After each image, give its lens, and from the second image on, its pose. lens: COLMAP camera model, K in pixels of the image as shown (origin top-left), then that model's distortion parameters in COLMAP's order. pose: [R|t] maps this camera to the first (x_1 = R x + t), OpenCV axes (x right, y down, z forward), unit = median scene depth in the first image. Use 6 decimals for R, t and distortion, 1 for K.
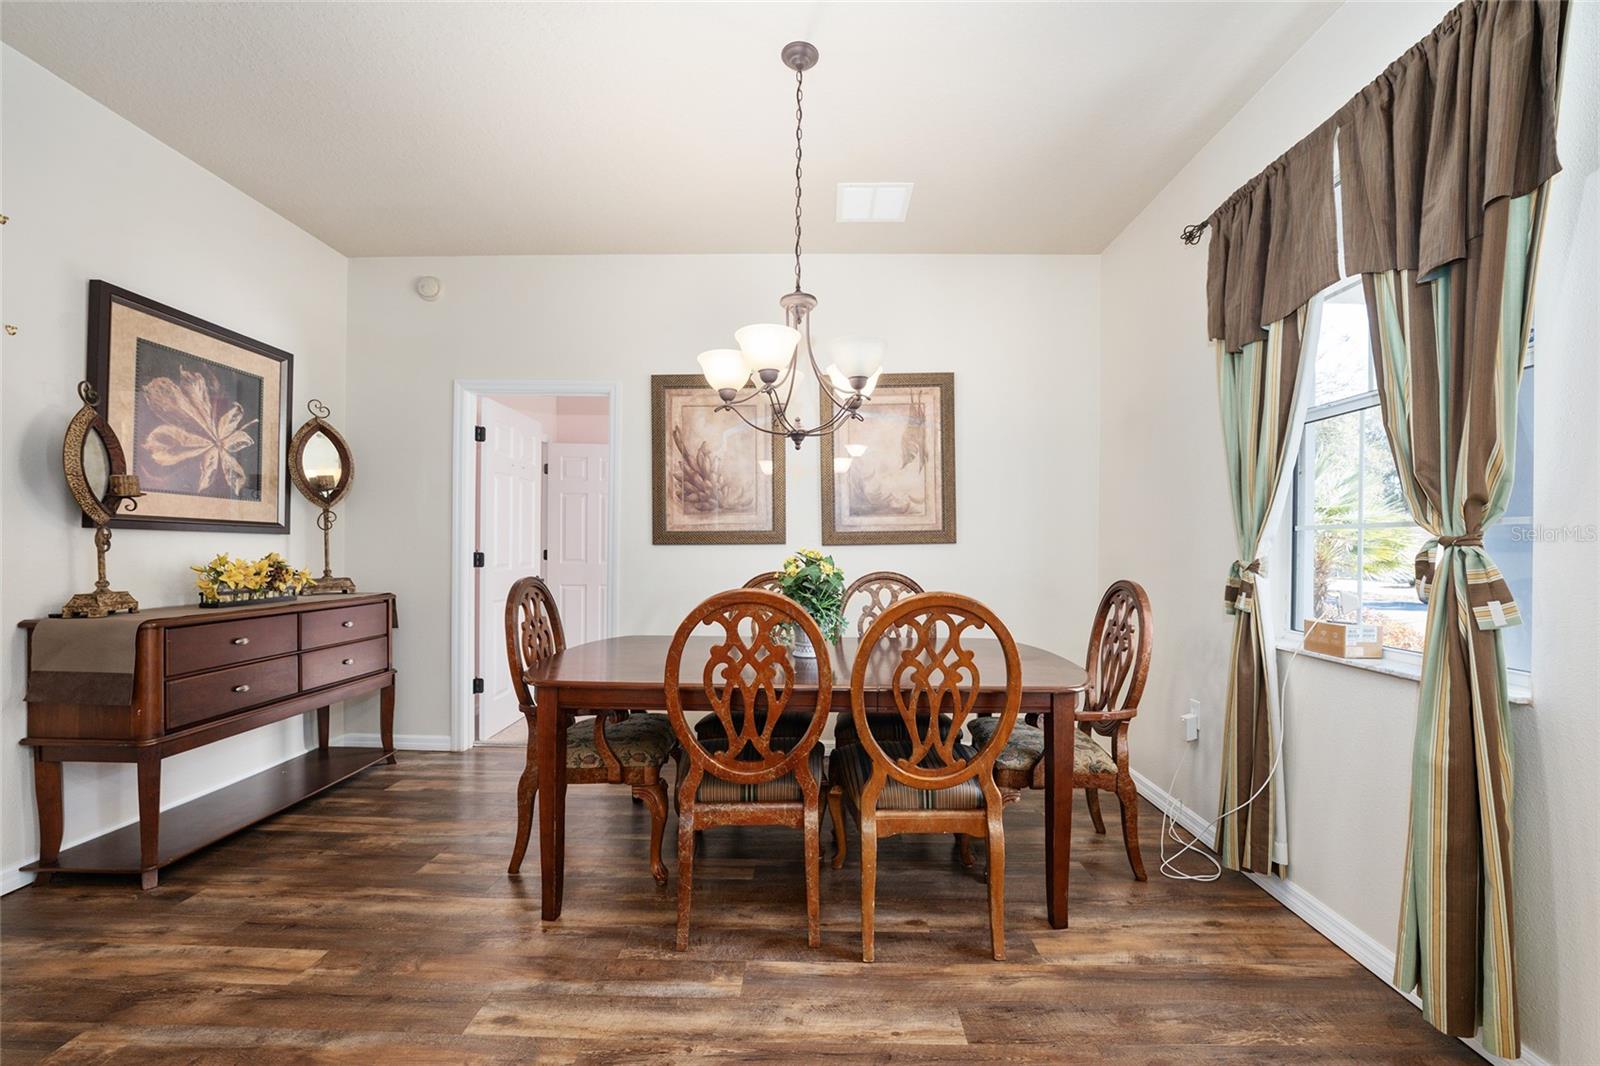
lens RADIAL K [[652.5, 0, 807.4], [0, 652.5, 549.3], [0, 0, 1]] dist [-0.035709, 0.009856]
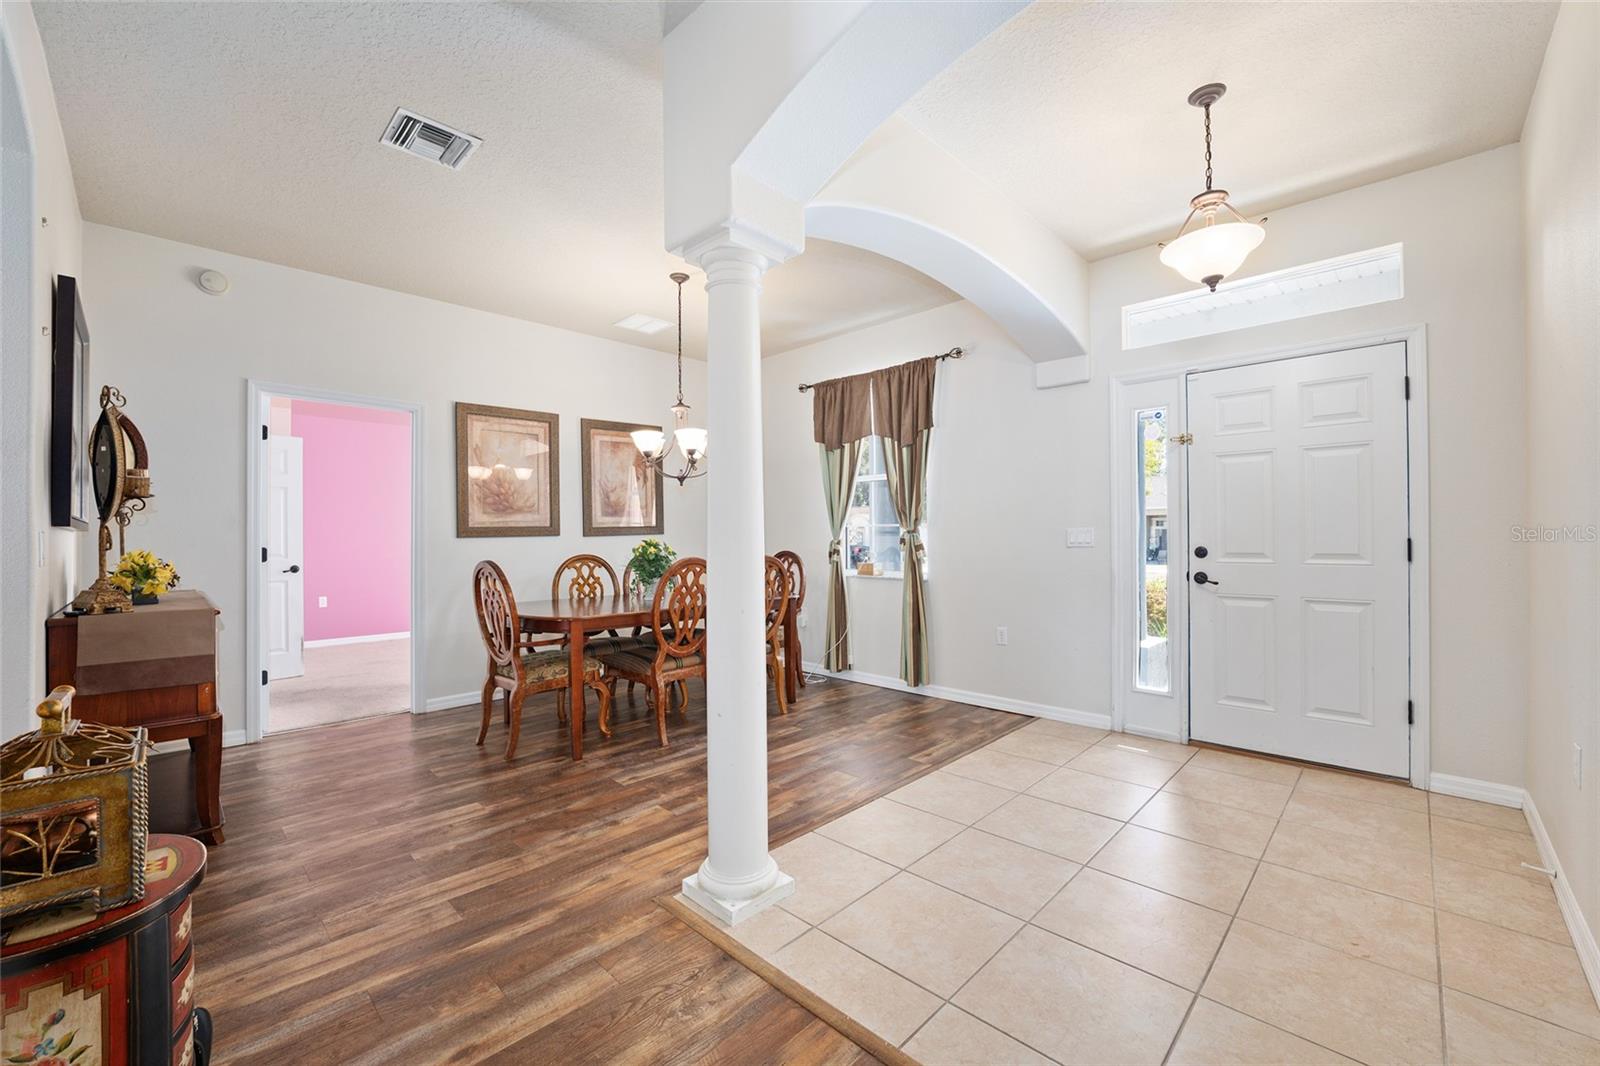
lens RADIAL K [[645.9, 0, 804.1], [0, 645.9, 535.5], [0, 0, 1]] dist [-0.033228, 0.008958]
pose [[0.685799, -0.011617, 0.727699, -1.027066], [0.015766, 0.999875, 0.001104, -0.003383], [-0.727621, 0.010716, 0.685896, -0.497885]]
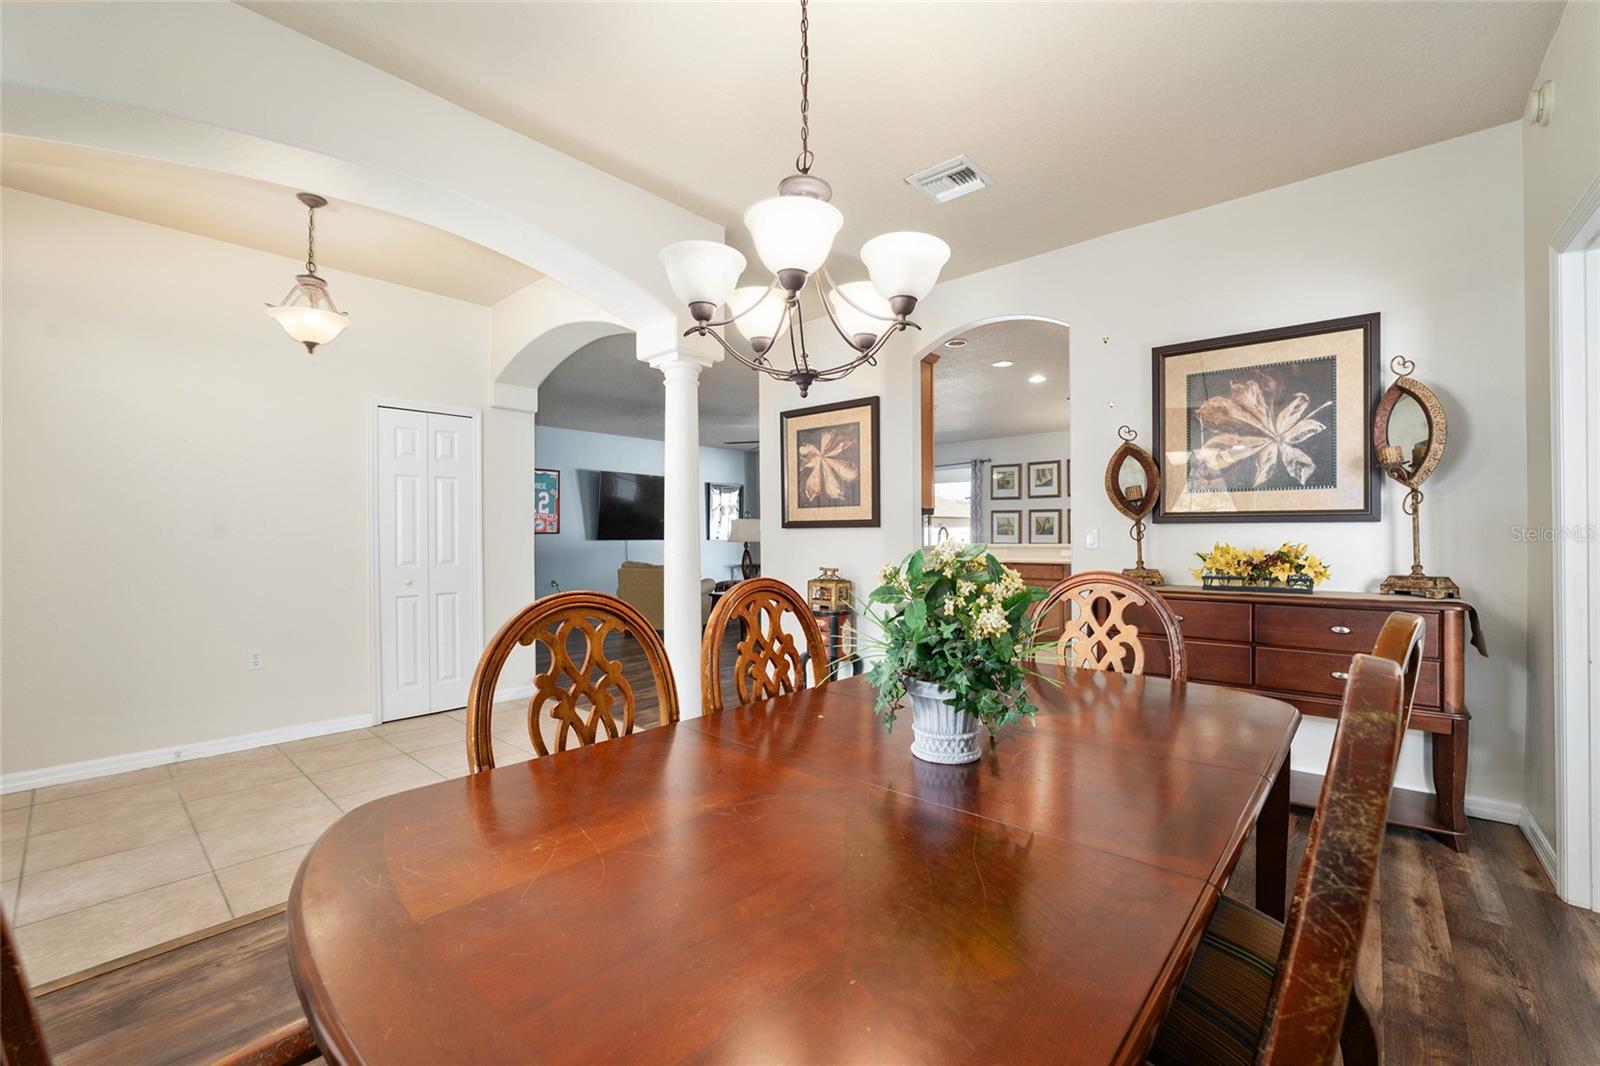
lens RADIAL K [[657.4, 0, 801.5], [0, 657.4, 537.5], [0, 0, 1]] dist [-0.034895, 0.008893]
pose [[-0.648230, -0.002109, -0.761442, 0.479974], [-0.002053, 0.999997, -0.001023, 0.000388], [0.761442, 0.000900, -0.648232, 1.312785]]
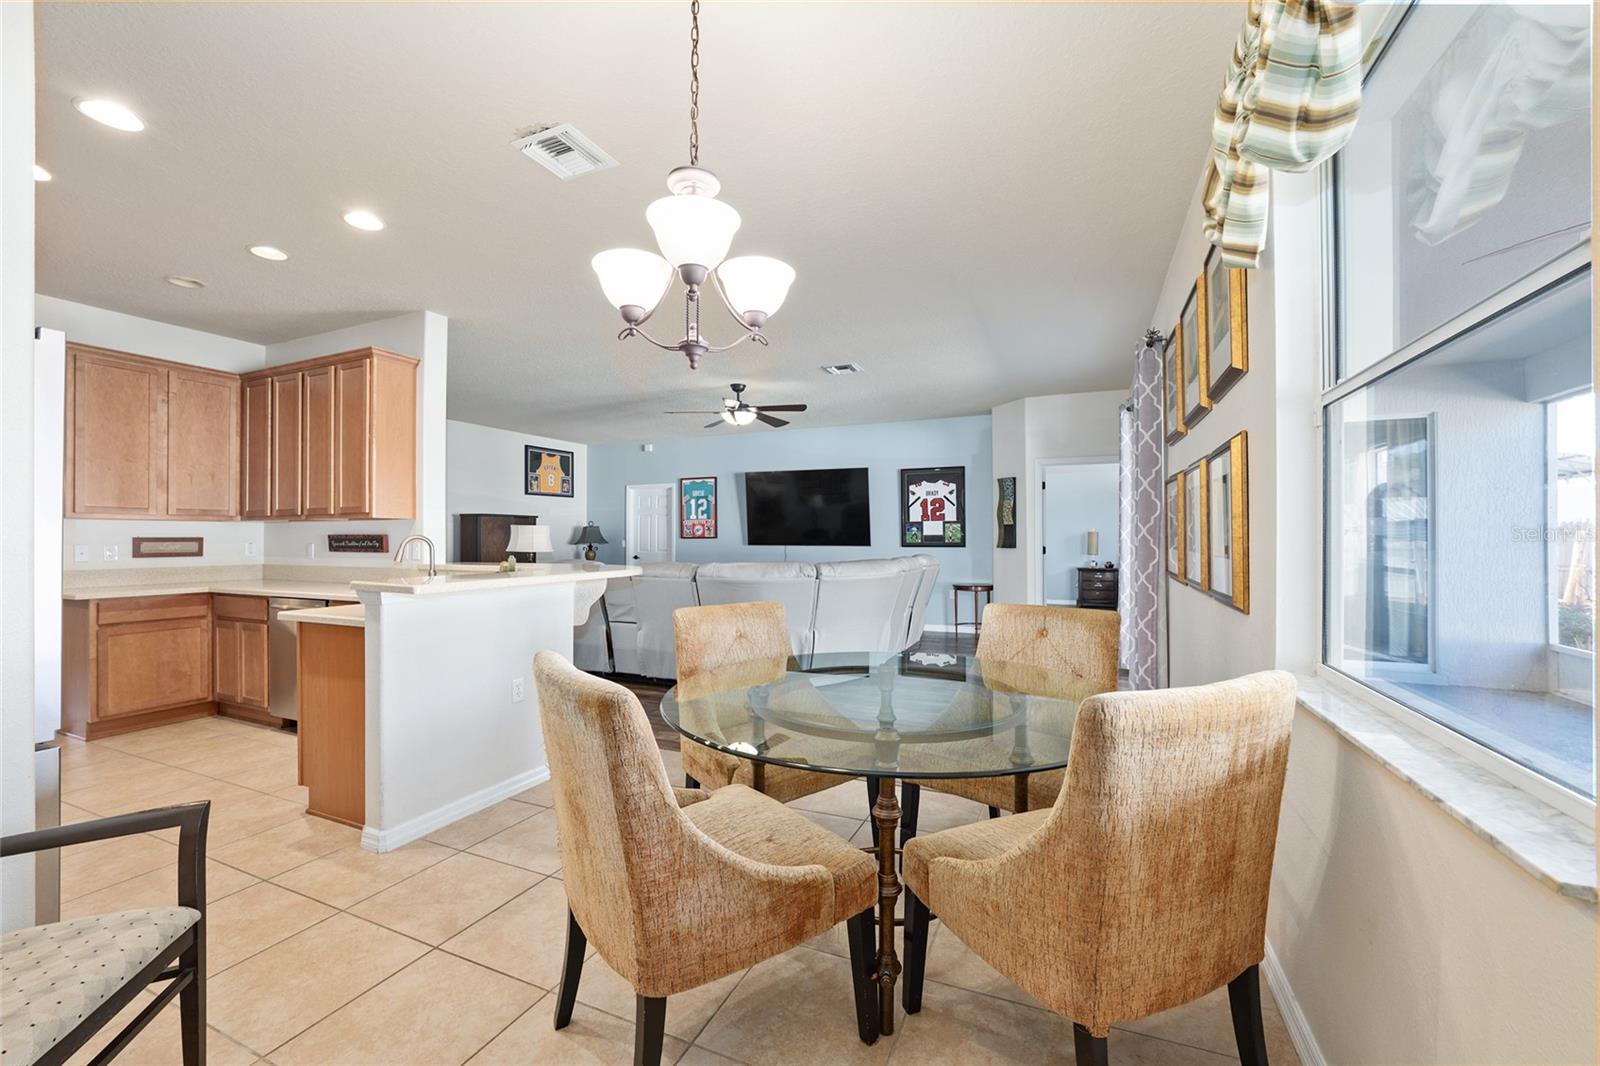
lens RADIAL K [[645.9, 0, 804.1], [0, 645.9, 535.5], [0, 0, 1]] dist [-0.033228, 0.008958]
pose [[-0.921831, -0.005401, 0.387553, -3.771043], [-0.005780, 0.999983, 0.000188, -0.046529], [-0.387548, -0.002067, -0.921847, 1.097741]]
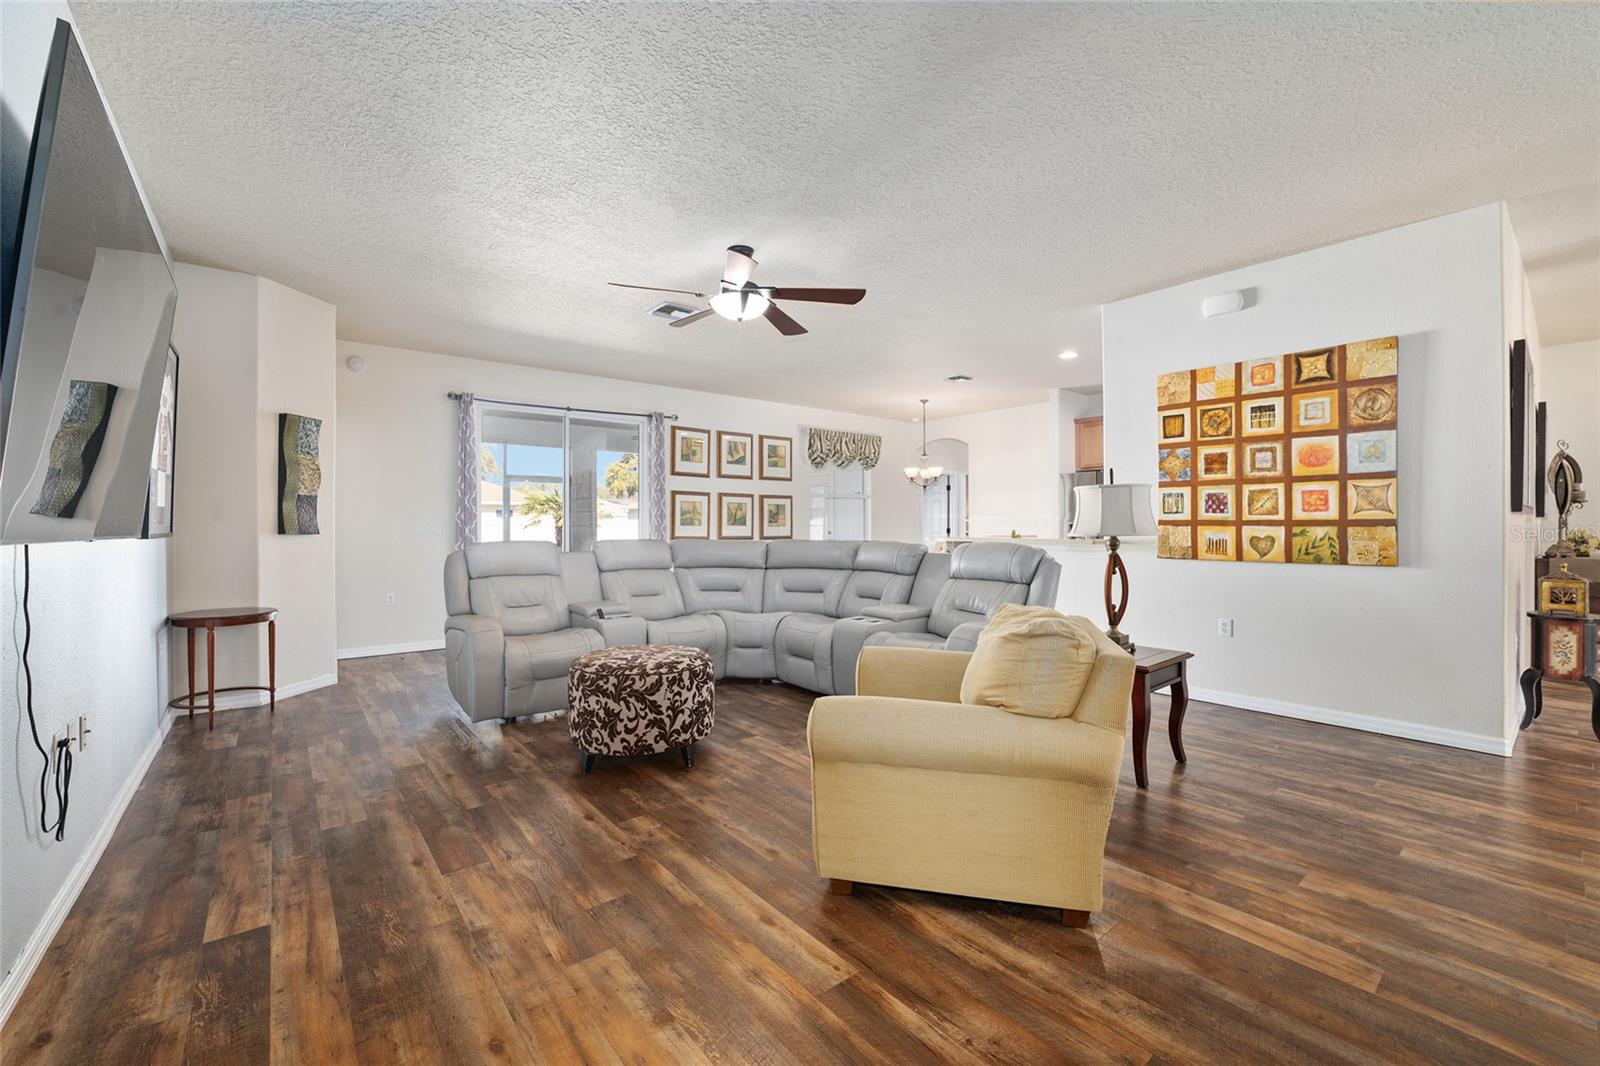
lens RADIAL K [[650.9, 0, 800.0], [0, 650.9, 533.0], [0, 0, 1]] dist [-0.034402, 0.008649]
pose [[0.643258, -0.001022, -0.765649, -1.085782], [0.003658, 0.999992, 0.001739, 0.007848], [0.765641, -0.003919, 0.643257, -2.271733]]
